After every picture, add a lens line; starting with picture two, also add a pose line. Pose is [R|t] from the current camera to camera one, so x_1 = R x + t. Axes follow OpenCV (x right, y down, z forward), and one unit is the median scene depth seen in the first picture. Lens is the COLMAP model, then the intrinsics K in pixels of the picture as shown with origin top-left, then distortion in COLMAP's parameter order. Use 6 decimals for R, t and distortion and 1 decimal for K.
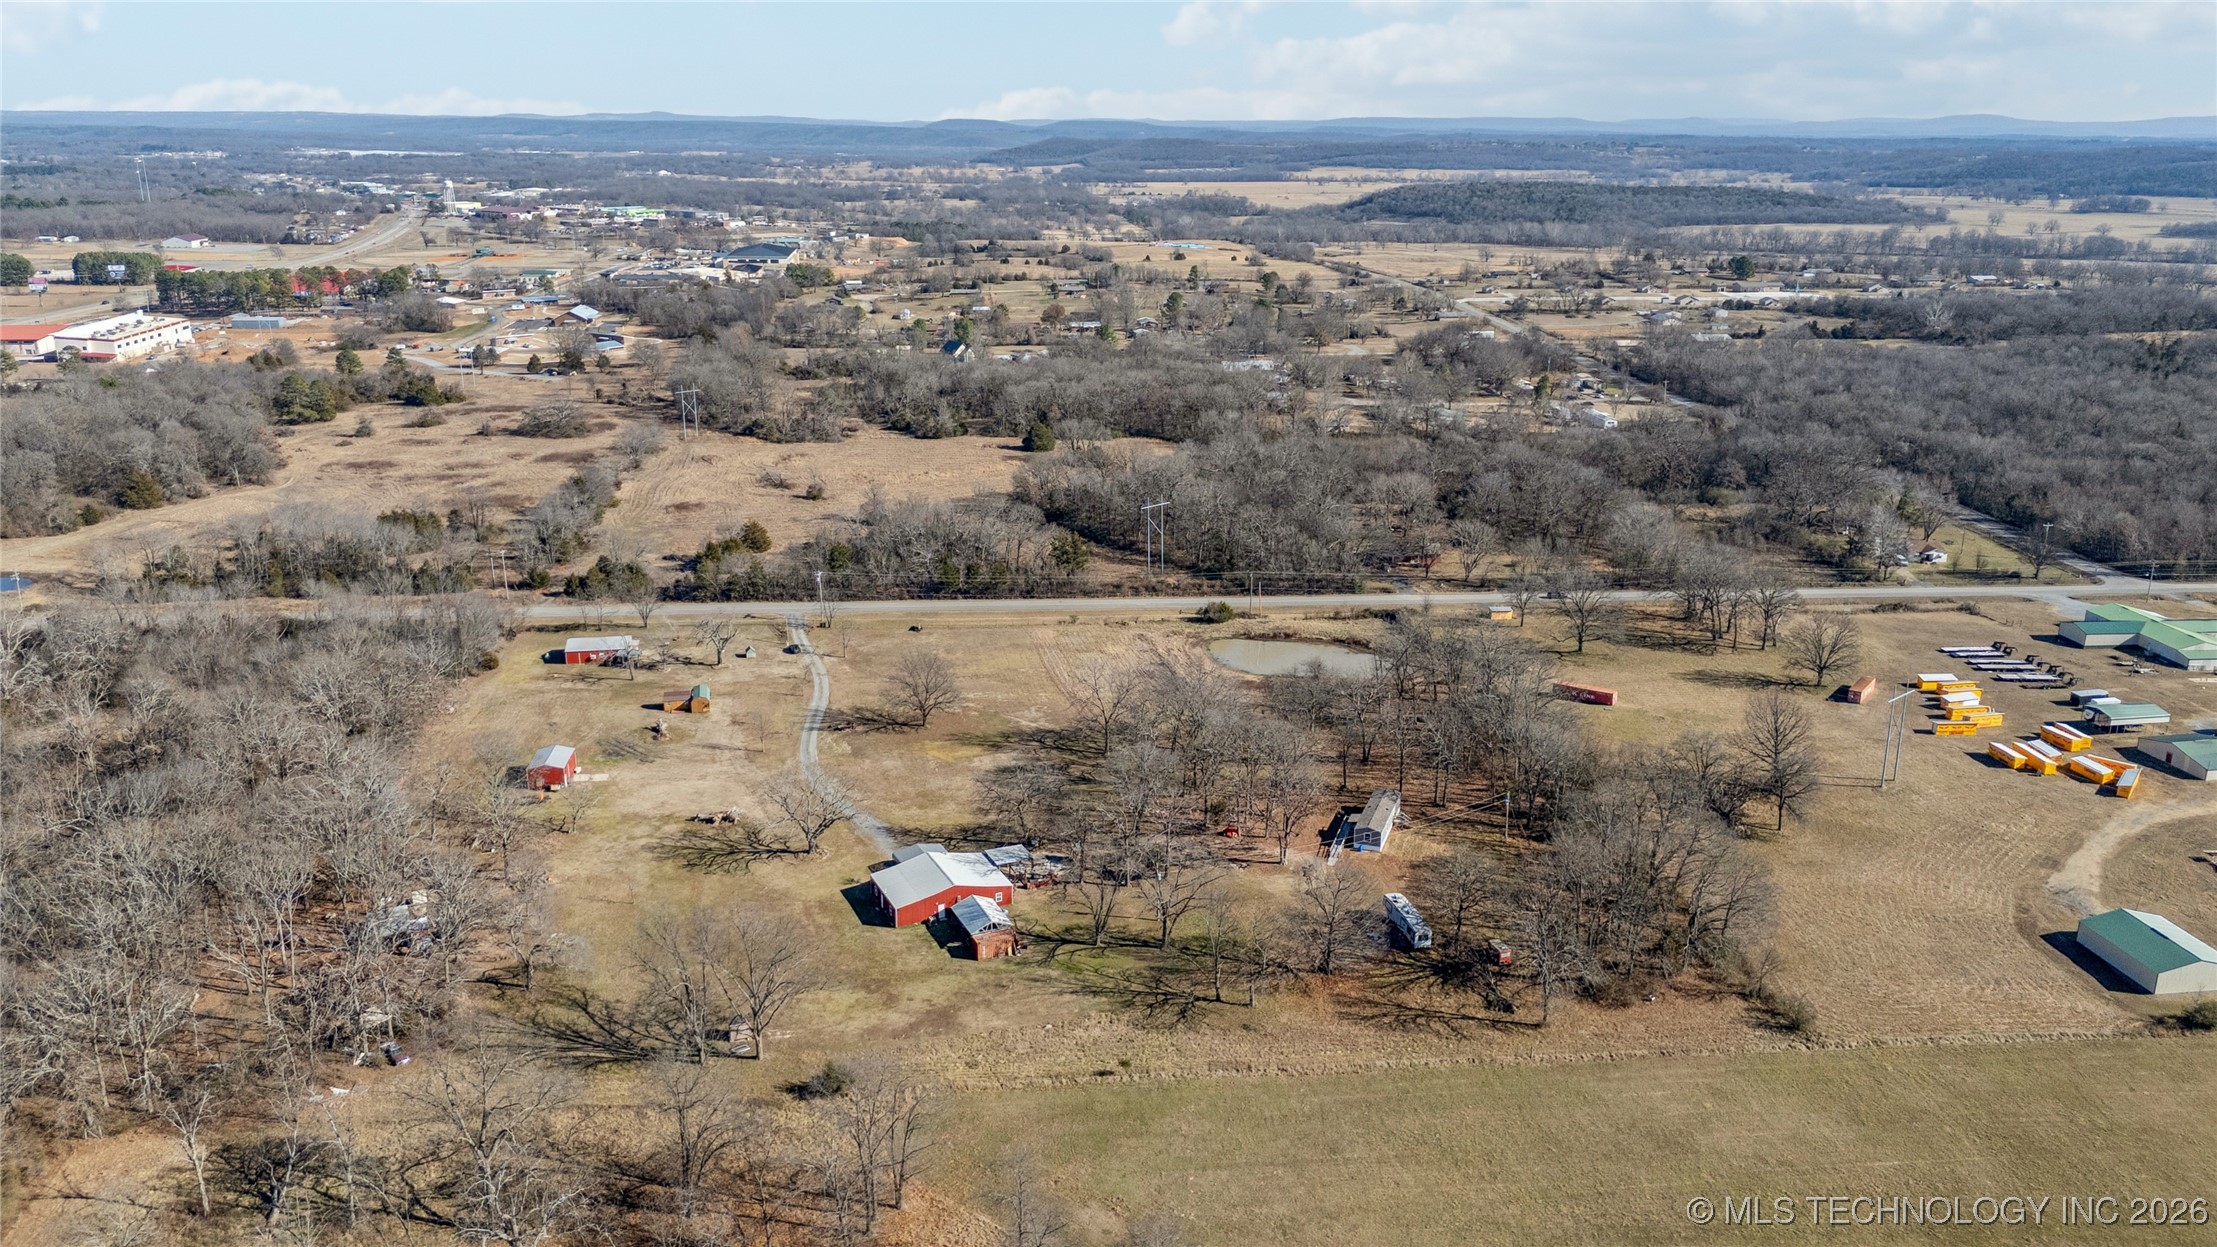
lens RADIAL K [[1623.1, 0, 1108.5], [0, 1623.1, 623.5], [0, 0, 1]] dist [0.102627, -0.129855]
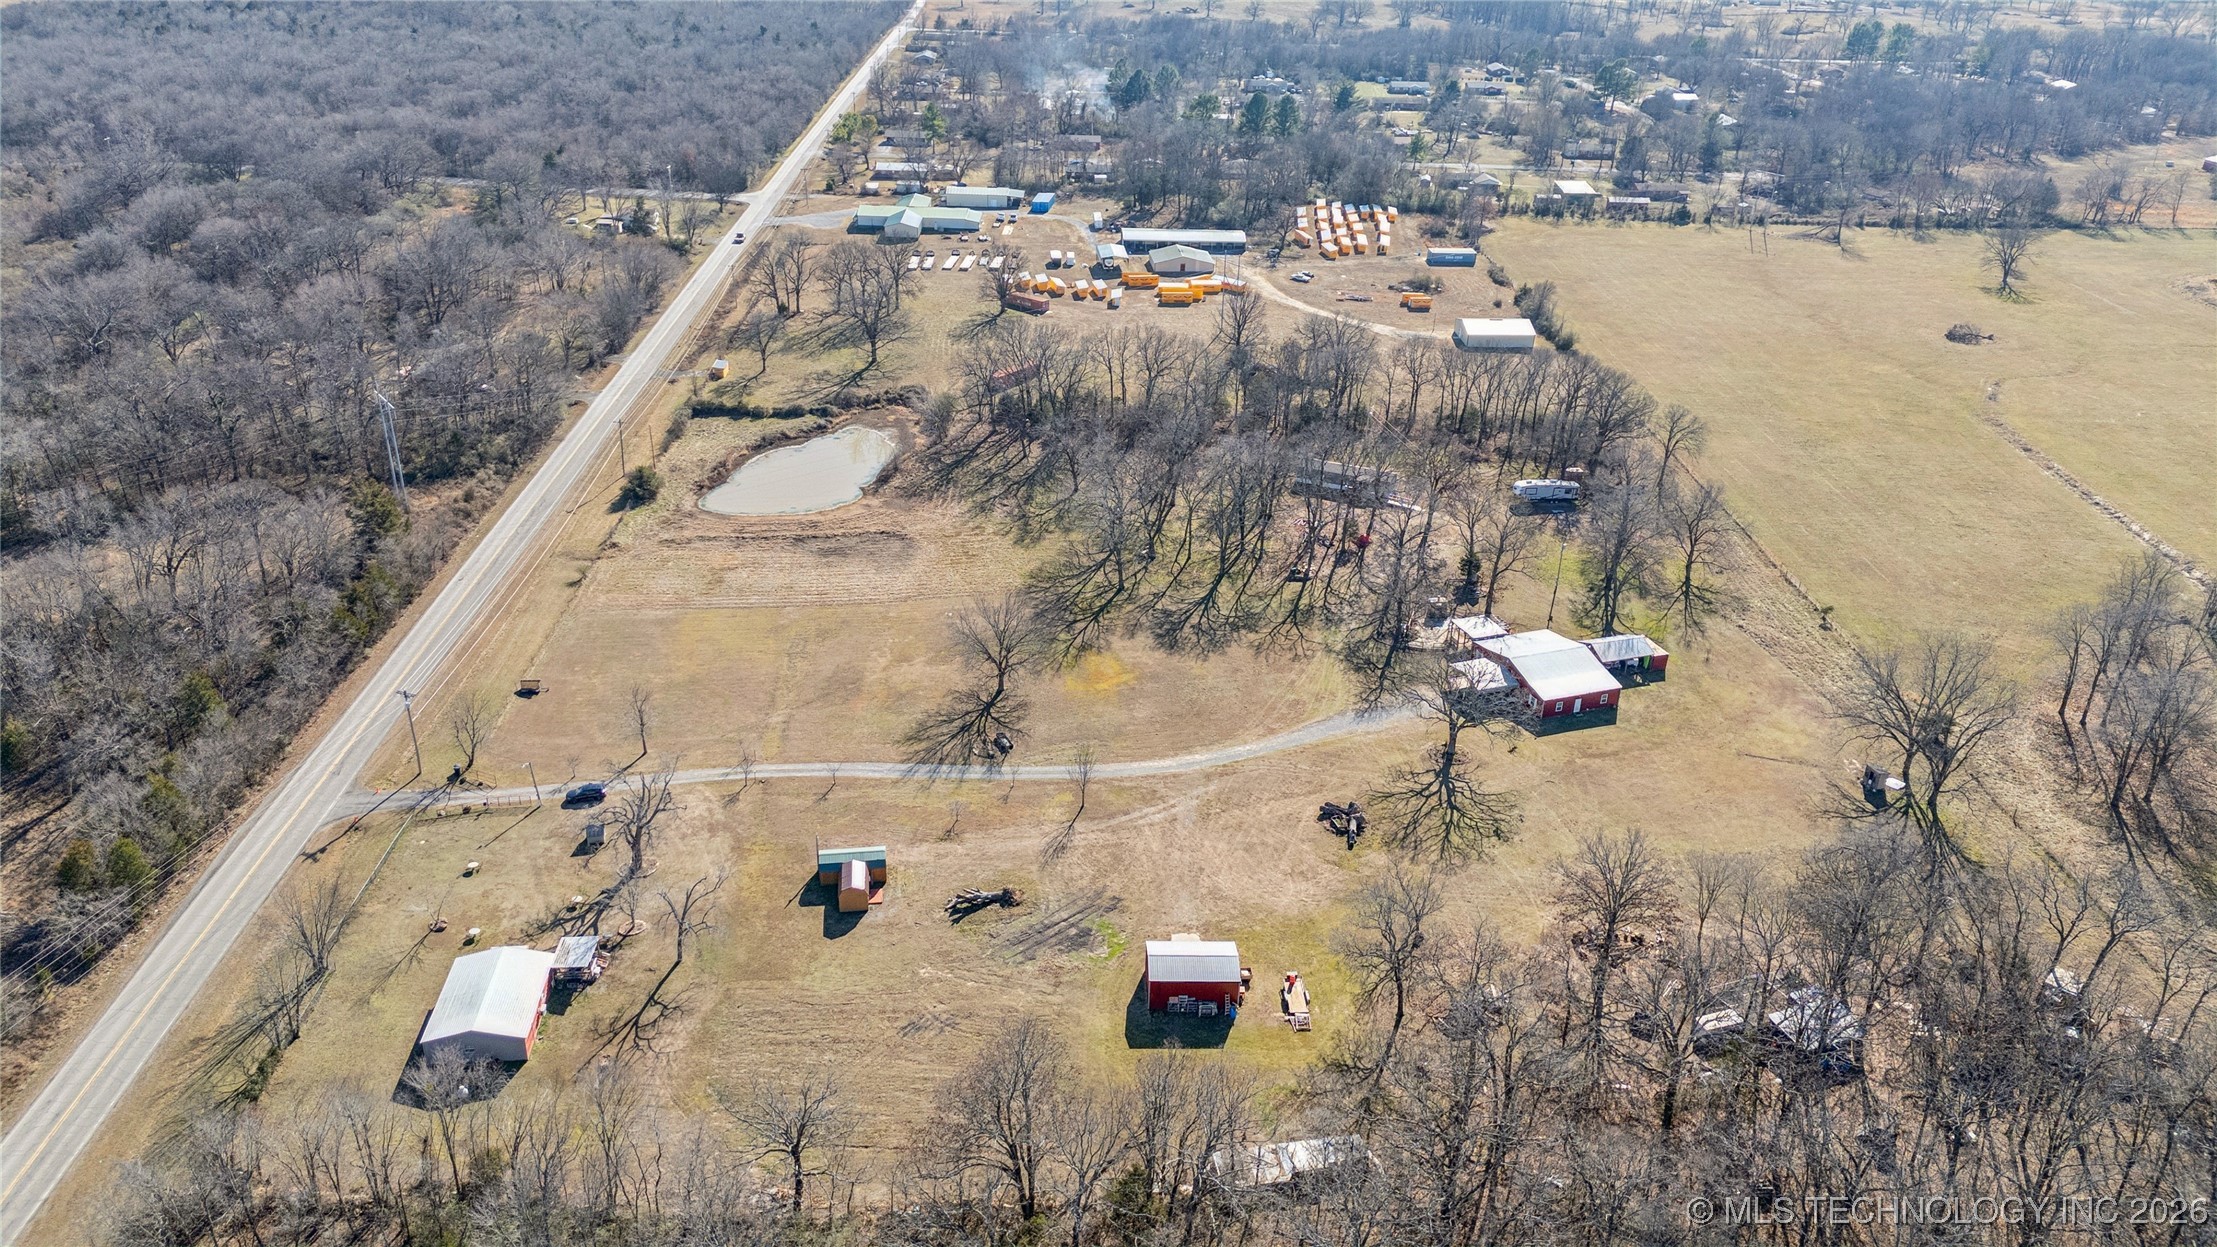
lens RADIAL K [[1623.1, 0, 1108.5], [0, 1623.1, 623.5], [0, 0, 1]] dist [0.102627, -0.129855]
pose [[0.084726, -0.459012, 0.884381, -0.751648], [0.258932, 0.867222, 0.425300, -0.263952], [-0.962172, 0.192961, 0.192330, 0.823440]]
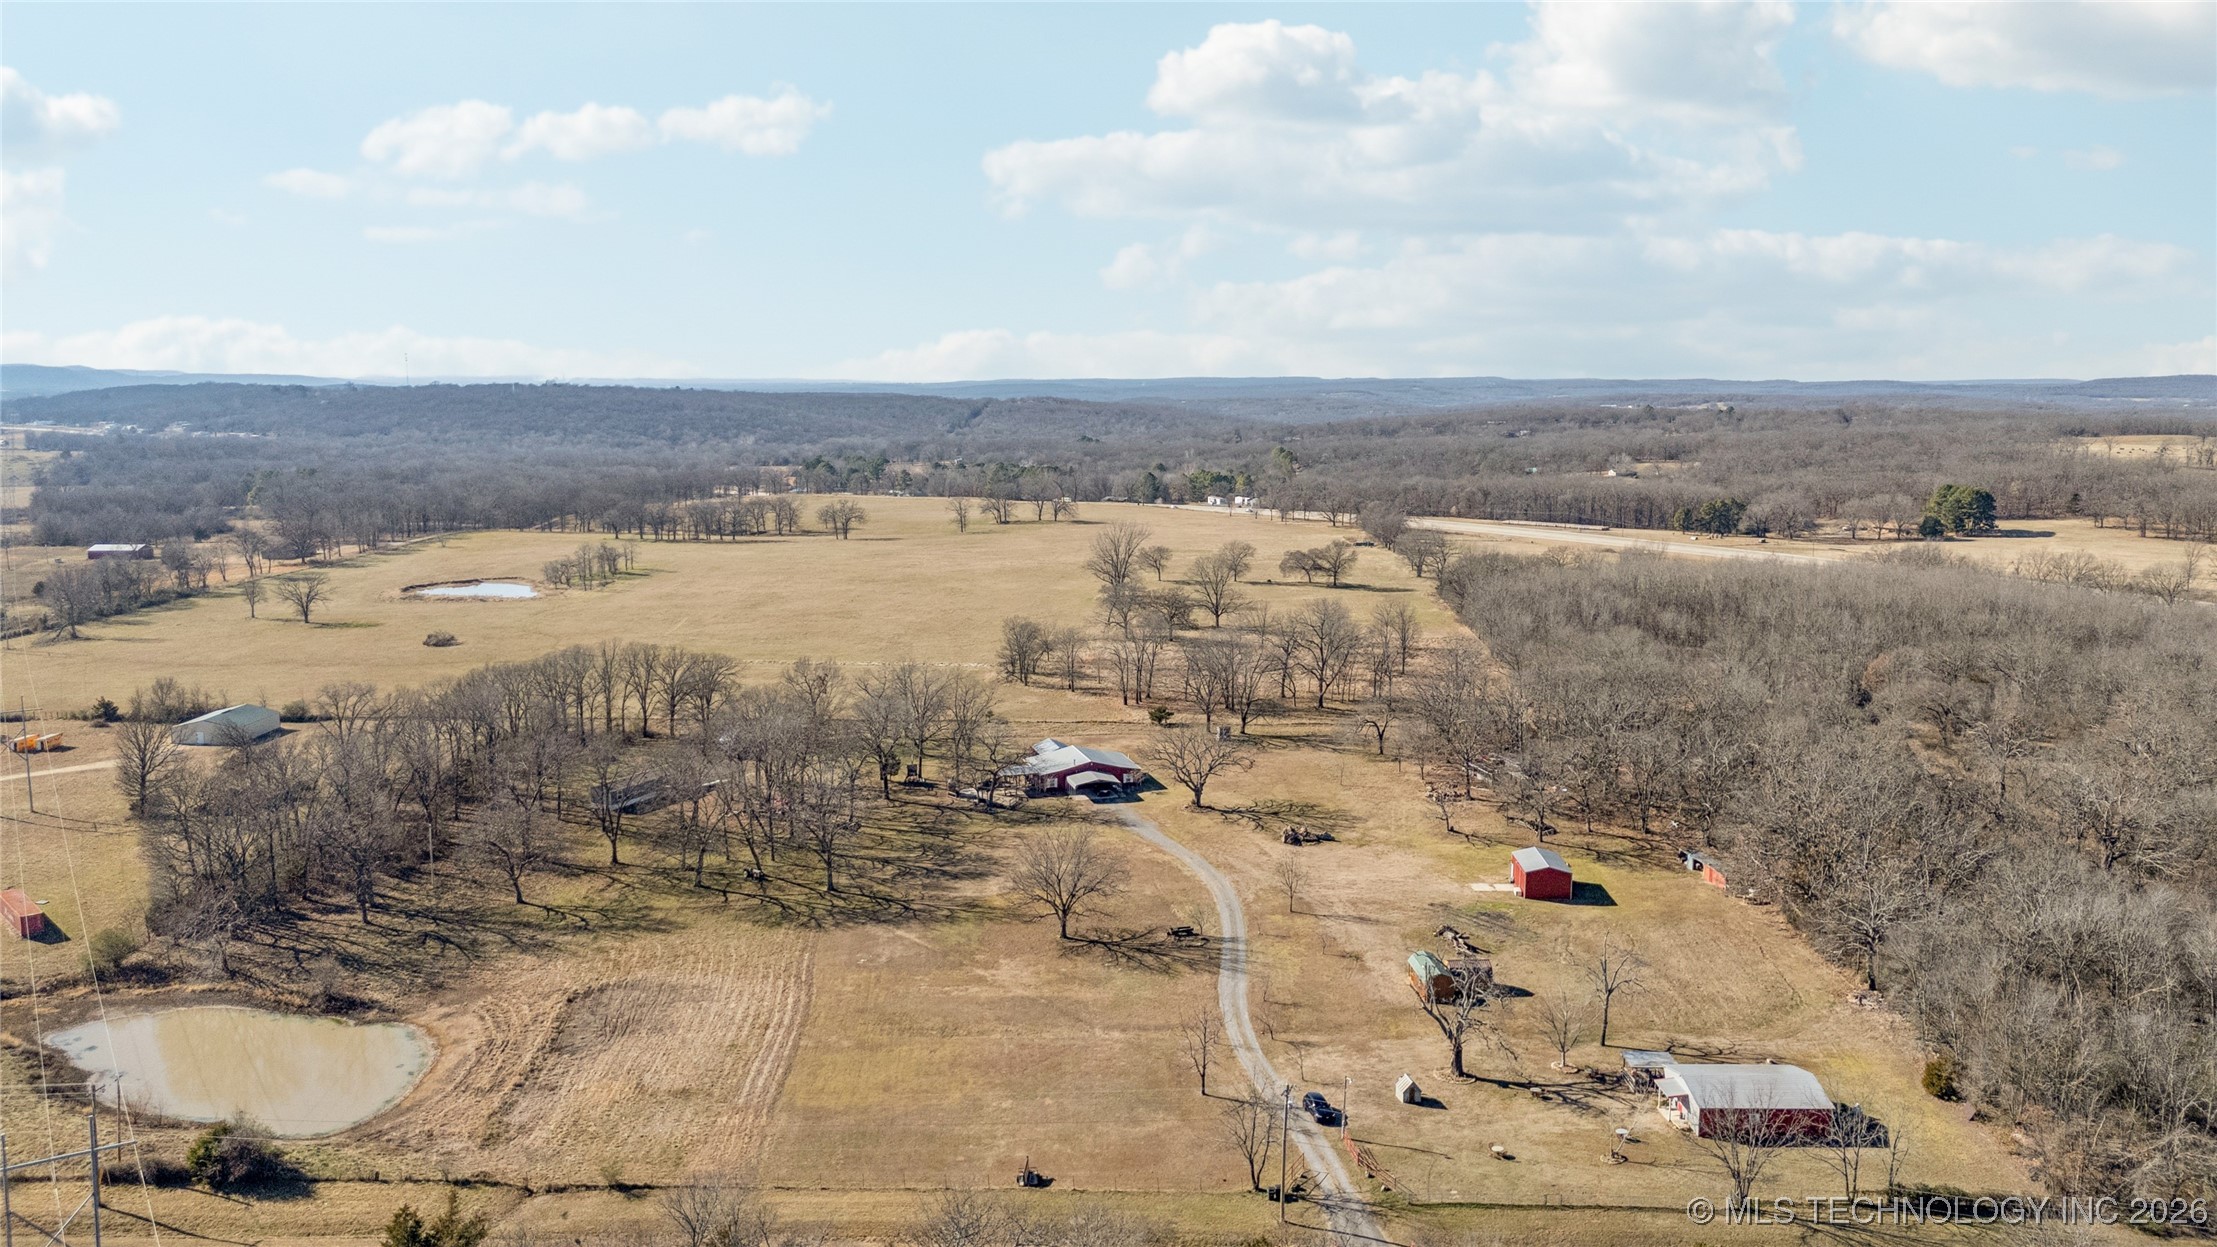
lens RADIAL K [[1623.1, 0, 1108.5], [0, 1623.1, 623.5], [0, 0, 1]] dist [0.102627, -0.129855]
pose [[-0.987703, -0.034033, 0.152592, -0.231692], [0.034335, 0.904971, 0.424085, -0.336810], [-0.152524, 0.424109, -0.892674, 1.560944]]
